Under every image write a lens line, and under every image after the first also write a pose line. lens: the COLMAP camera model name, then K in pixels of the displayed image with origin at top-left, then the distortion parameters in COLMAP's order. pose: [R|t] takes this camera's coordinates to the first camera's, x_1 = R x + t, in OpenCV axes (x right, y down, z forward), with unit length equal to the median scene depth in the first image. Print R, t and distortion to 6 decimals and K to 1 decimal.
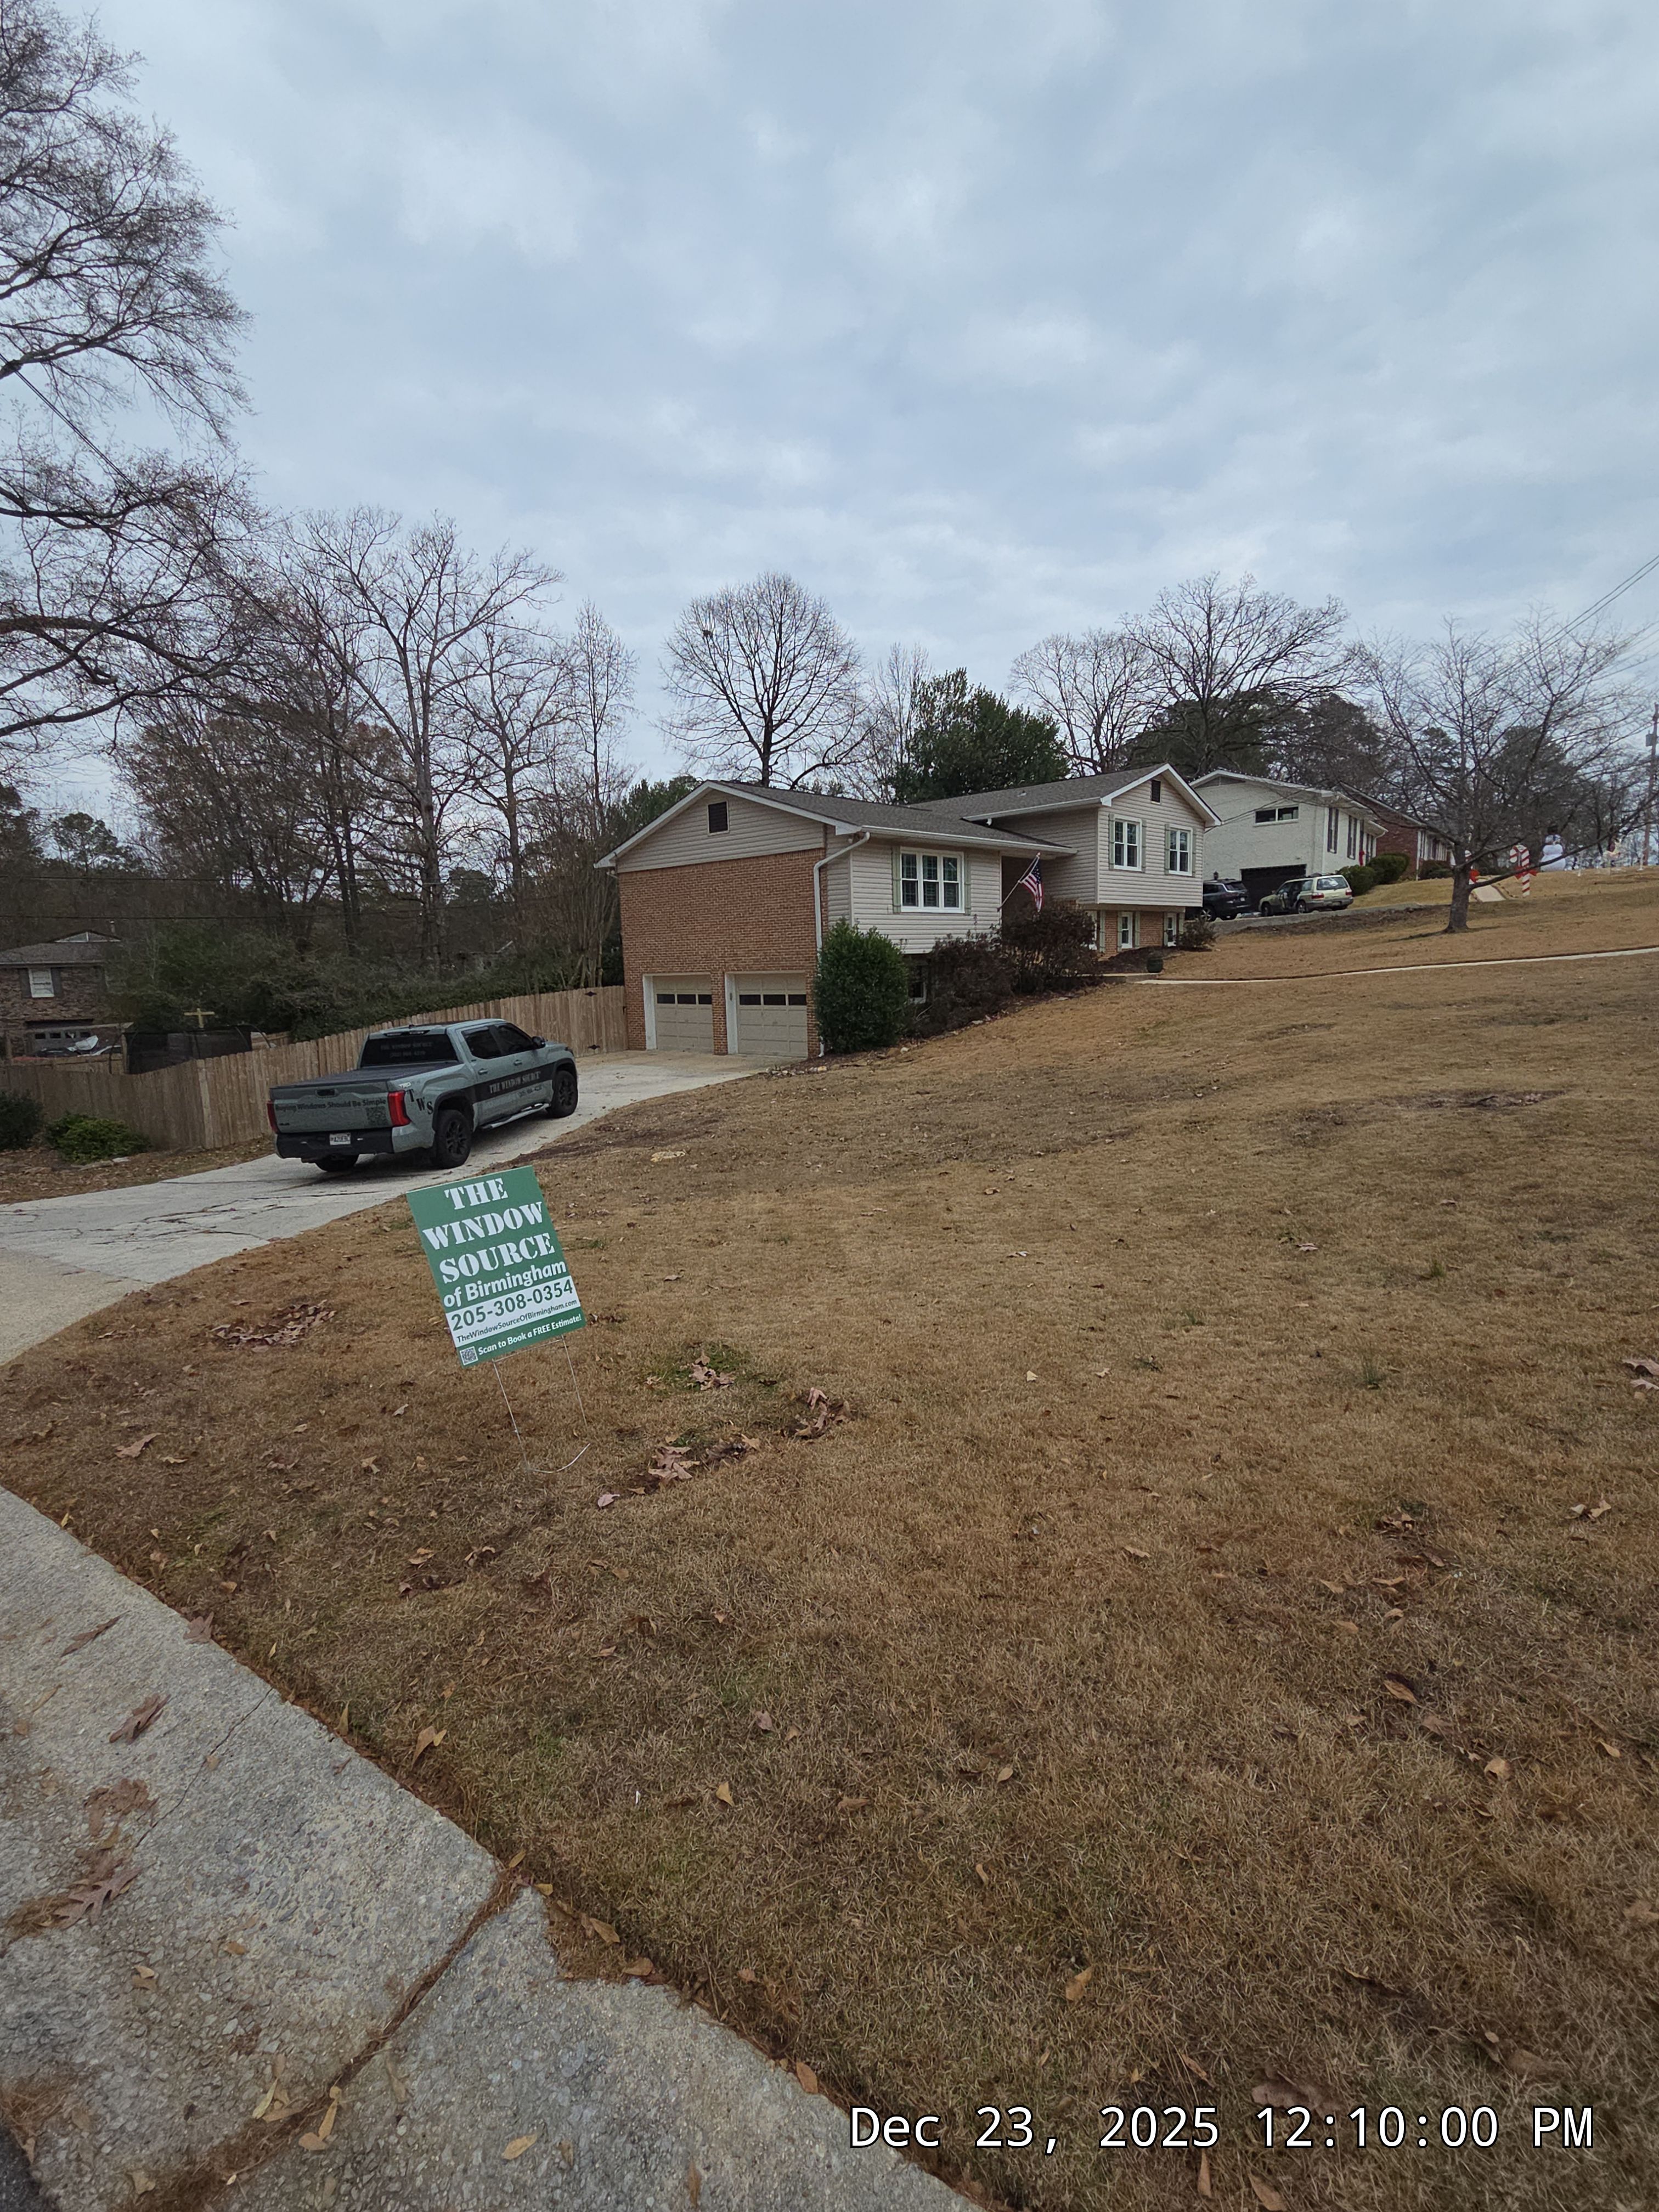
lens RADIAL K [[1013.7, 0, 822.7], [0, 1013.7, 1109.7], [0, 0, 1]] dist [0.010578, -0.004329]
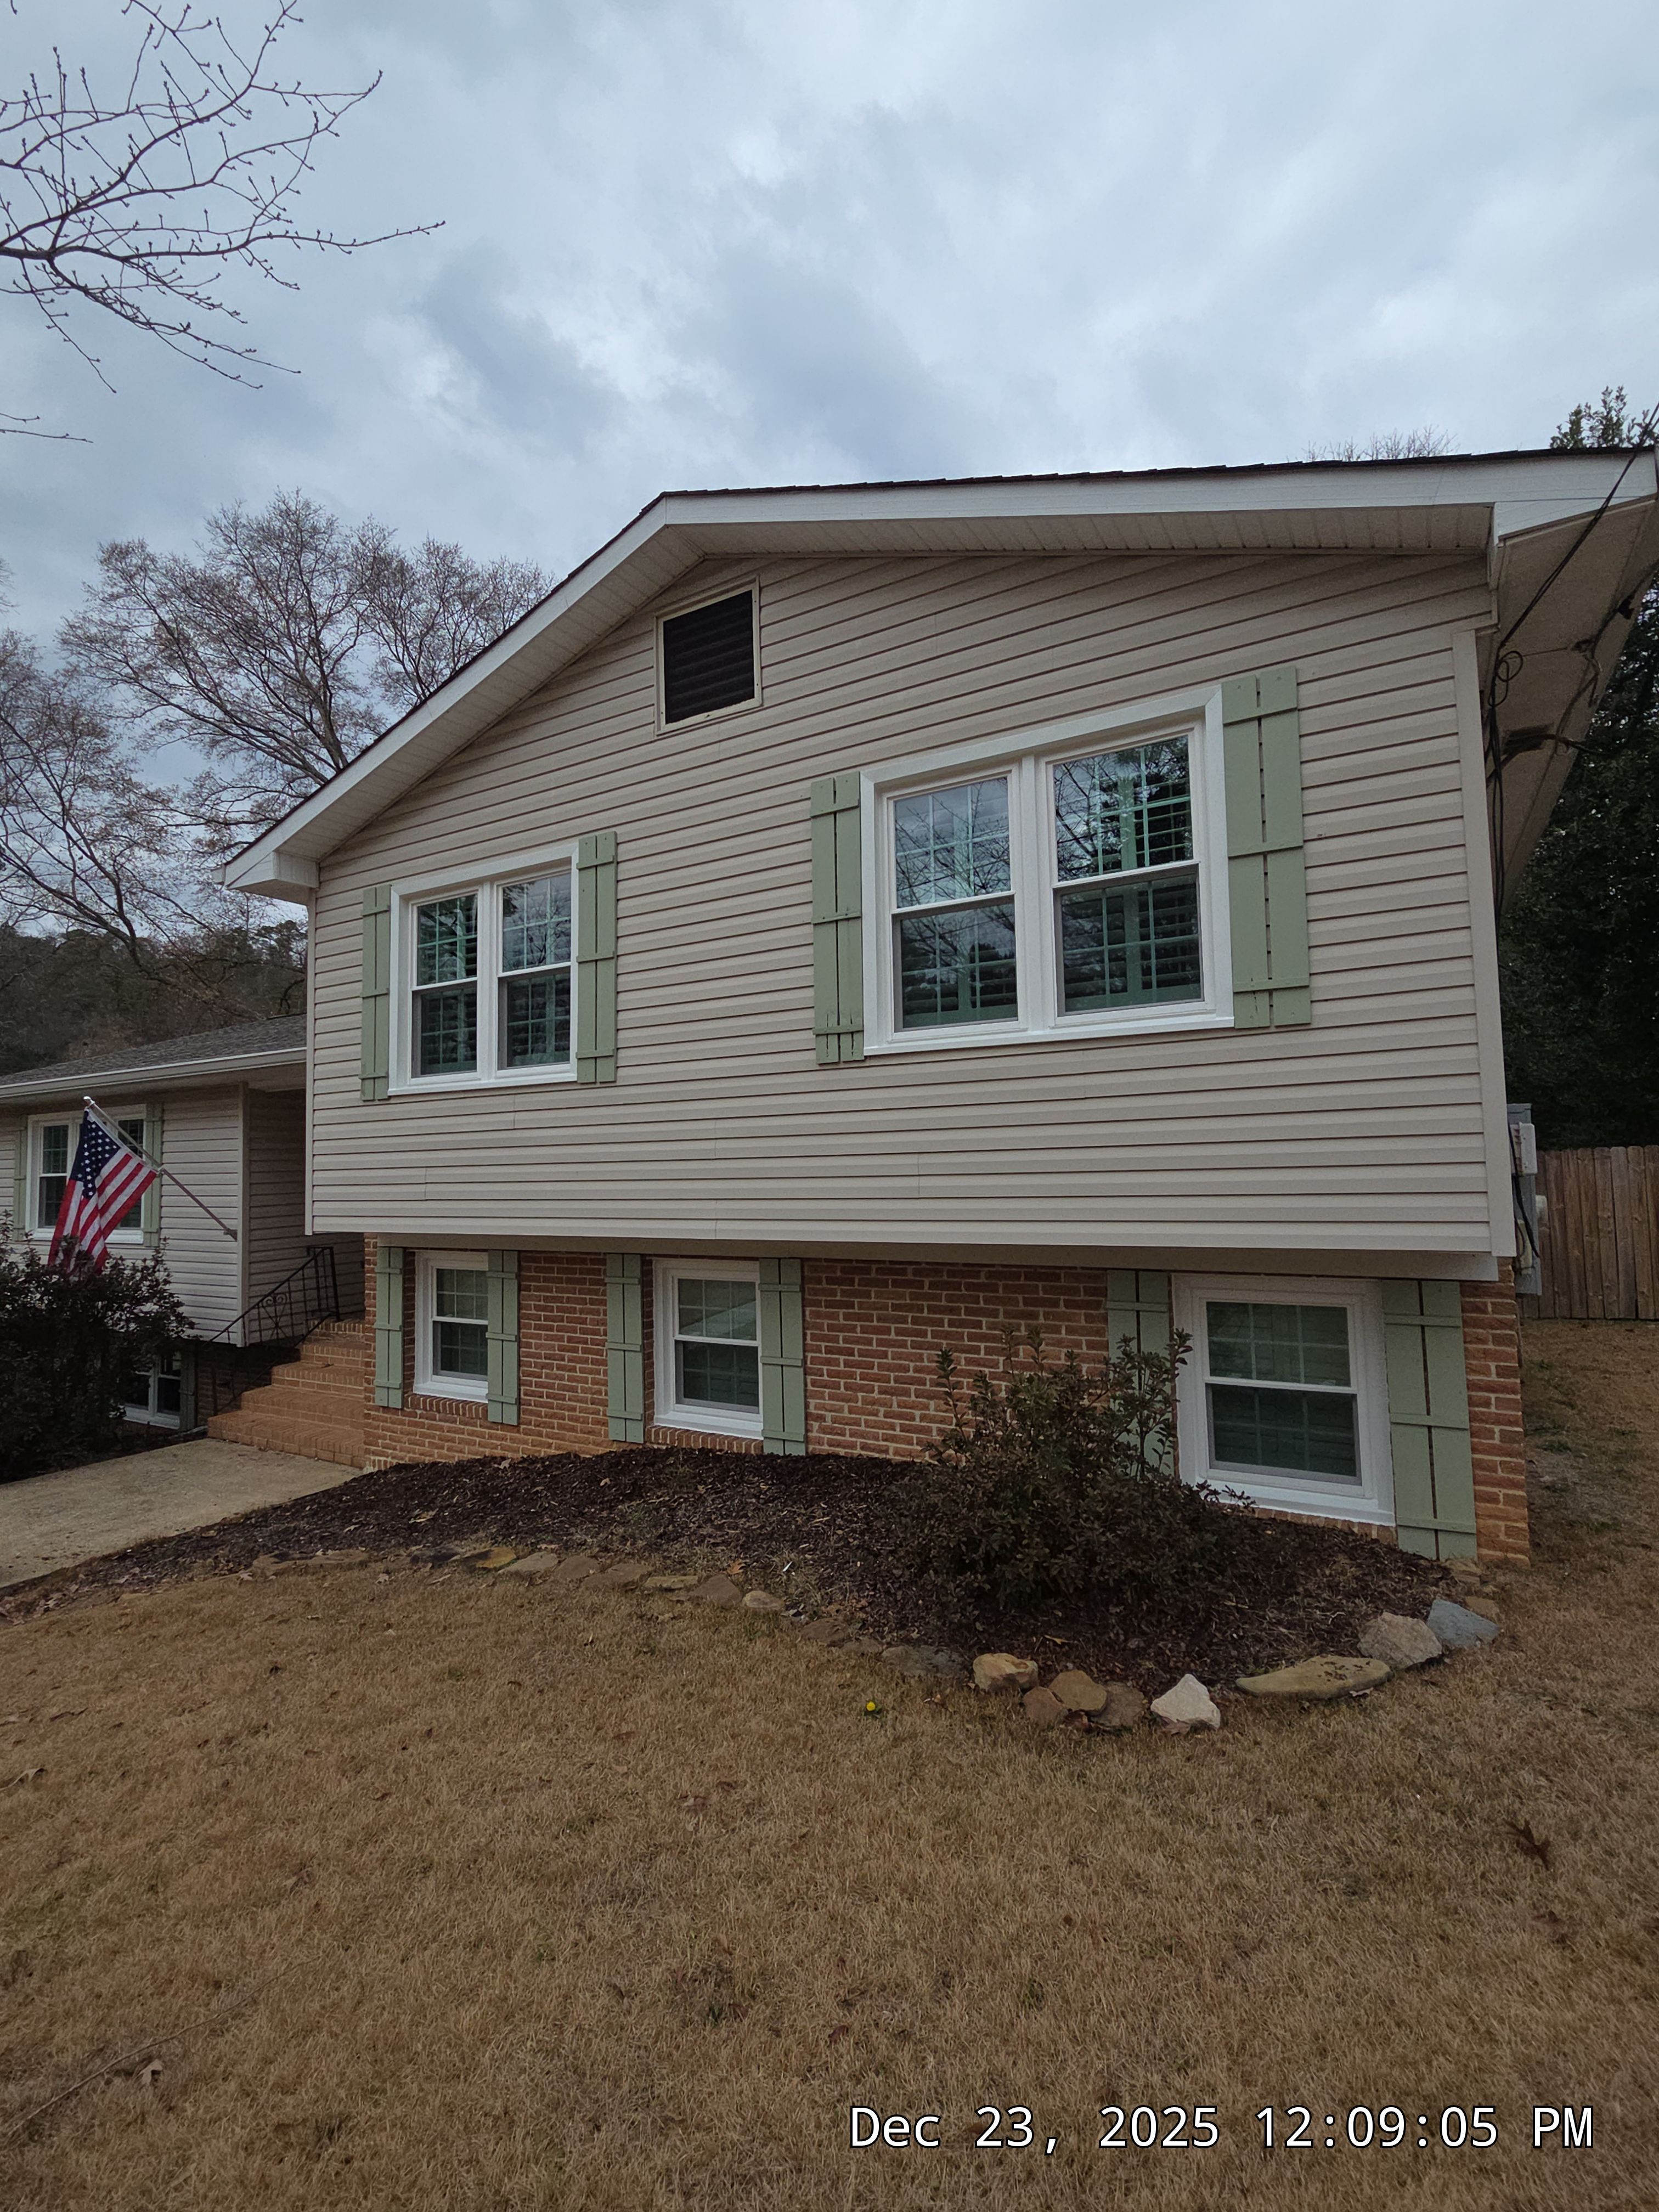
lens RADIAL K [[1013.7, 0, 814.1], [0, 1013.7, 1119.1], [0, 0, 1]] dist [0.010578, -0.004329]
pose [[0.203904, -0.026839, -0.978623, 0.552550], [-0.134933, 0.989313, -0.055247, -0.232362], [0.969647, 0.143314, 0.198103, 1.055974]]
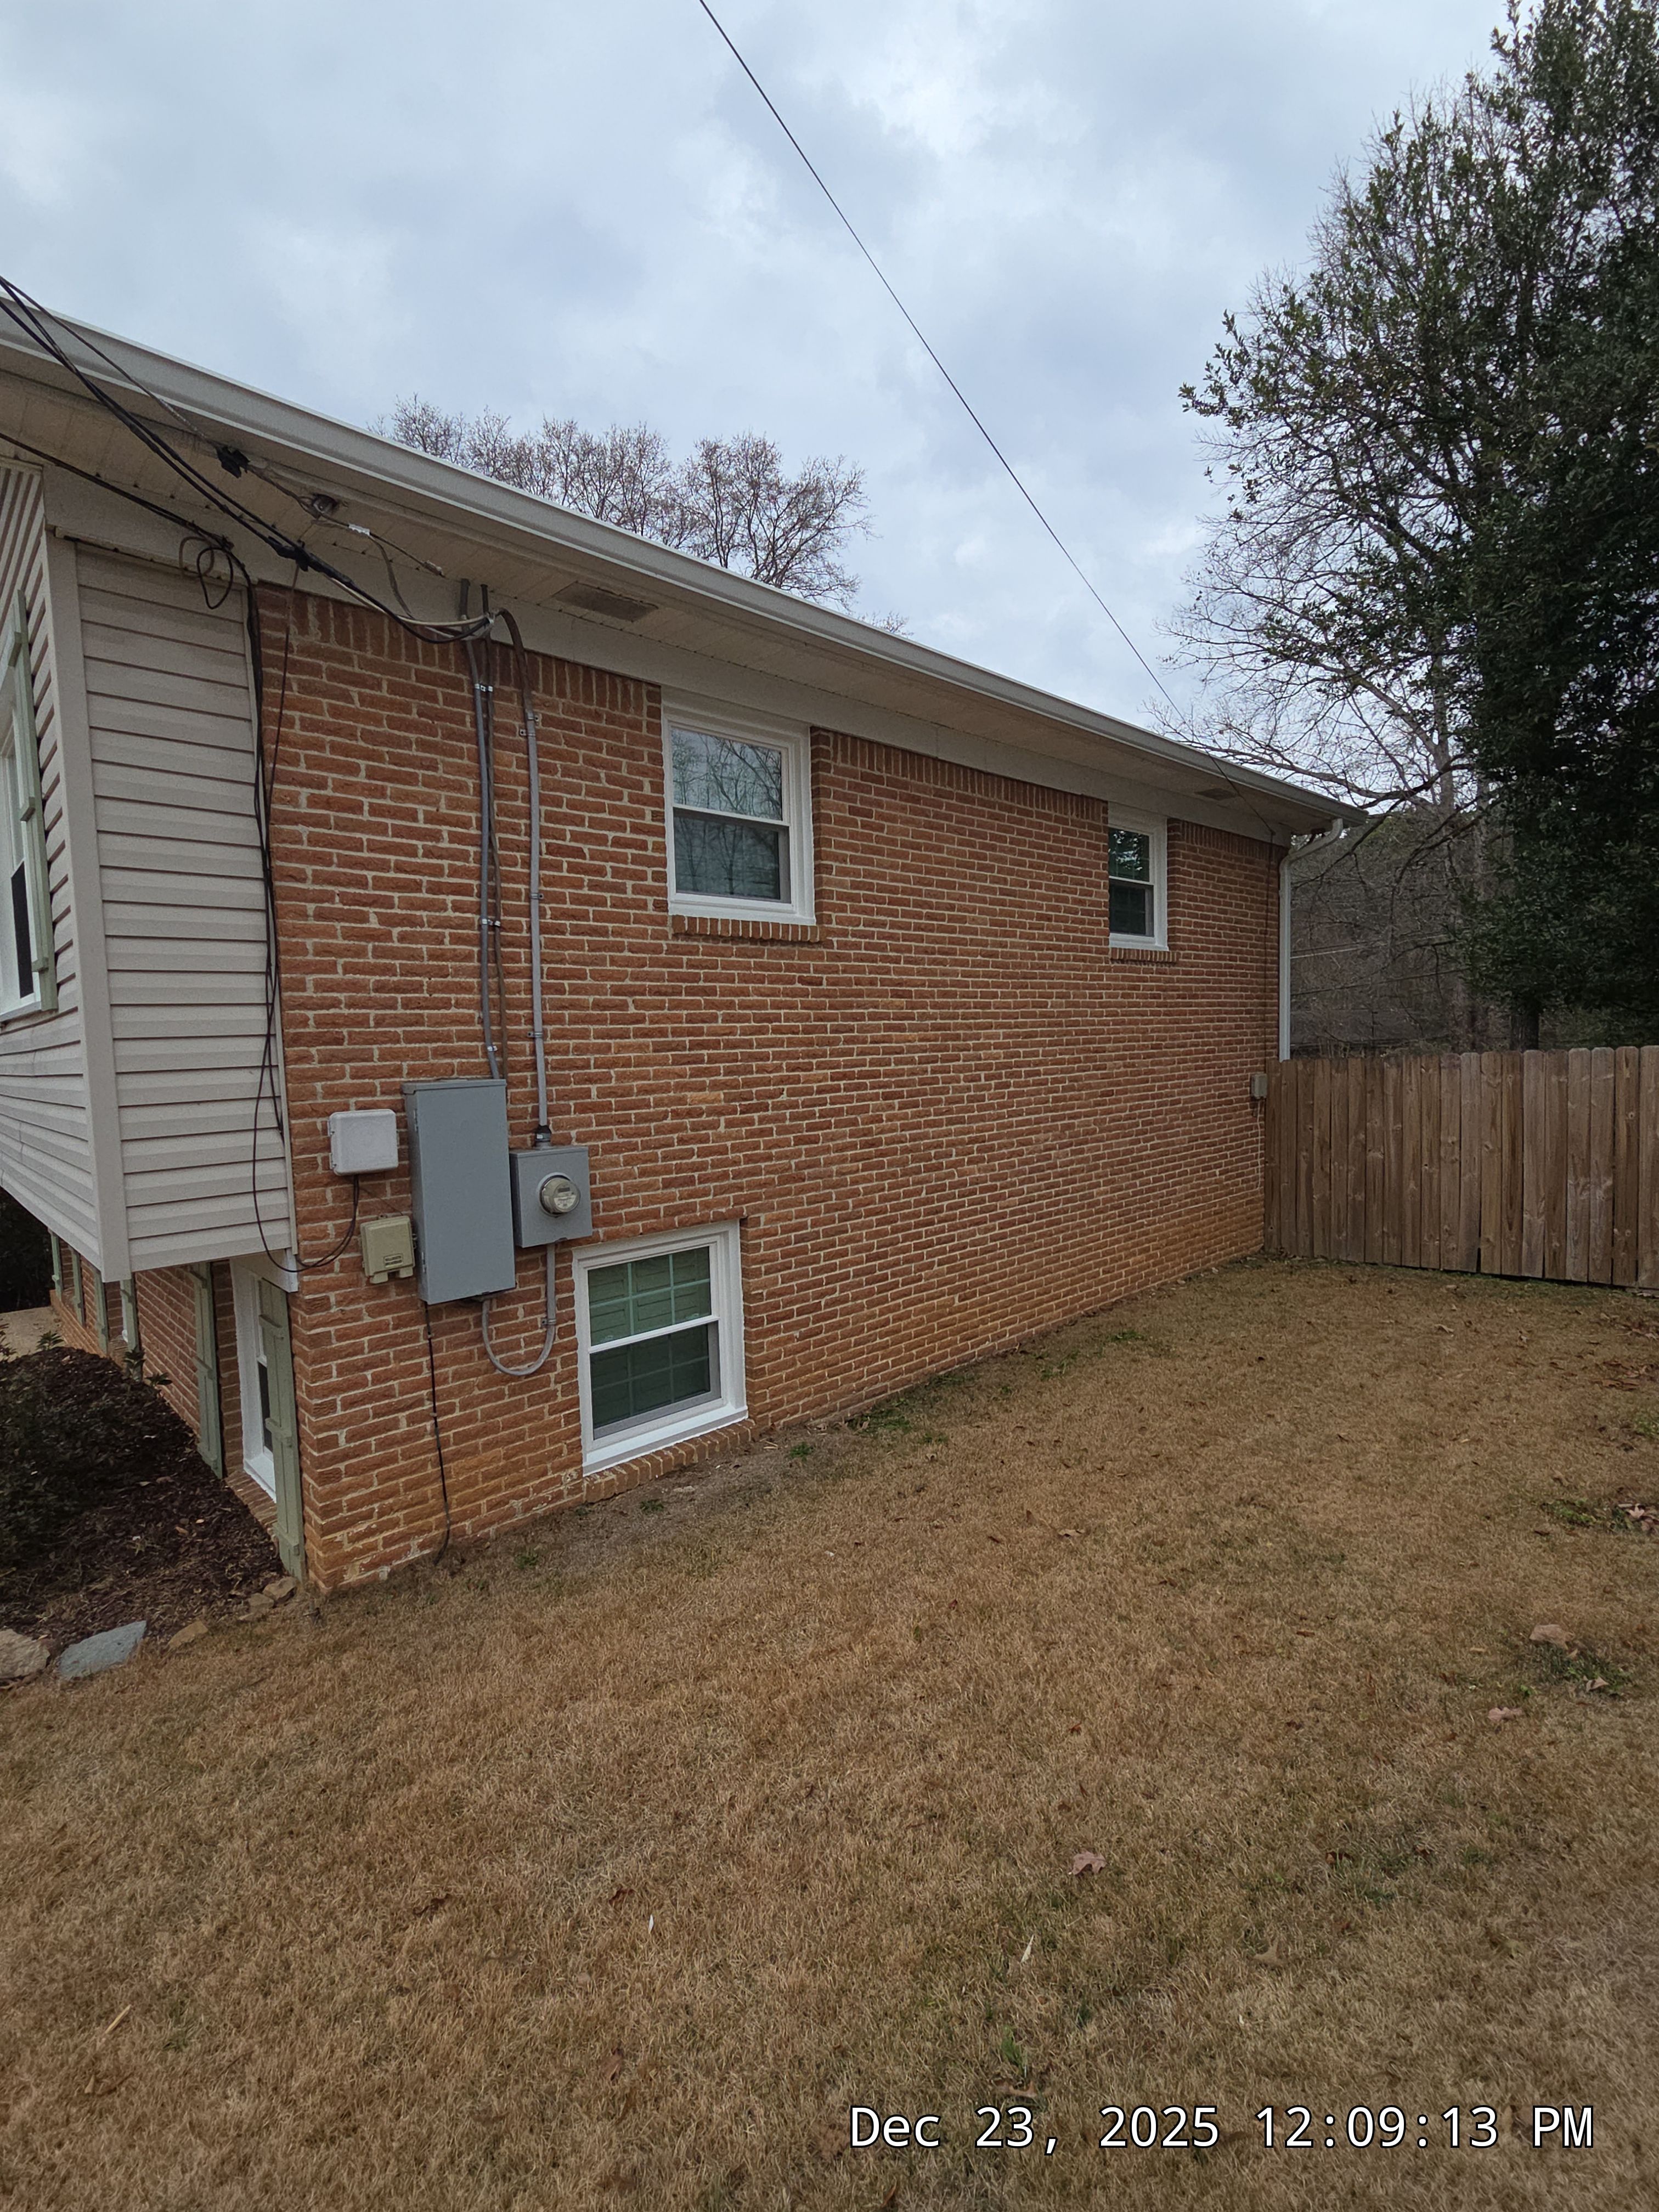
lens RADIAL K [[1013.7, 0, 832.7], [0, 1013.7, 1136.2], [0, 0, 1]] dist [0.010578, -0.004329]
pose [[-0.092911, 0.127199, -0.987516, 0.546540], [-0.117947, 0.983417, 0.137768, -0.278606], [0.988664, 0.129274, -0.076368, 1.269834]]
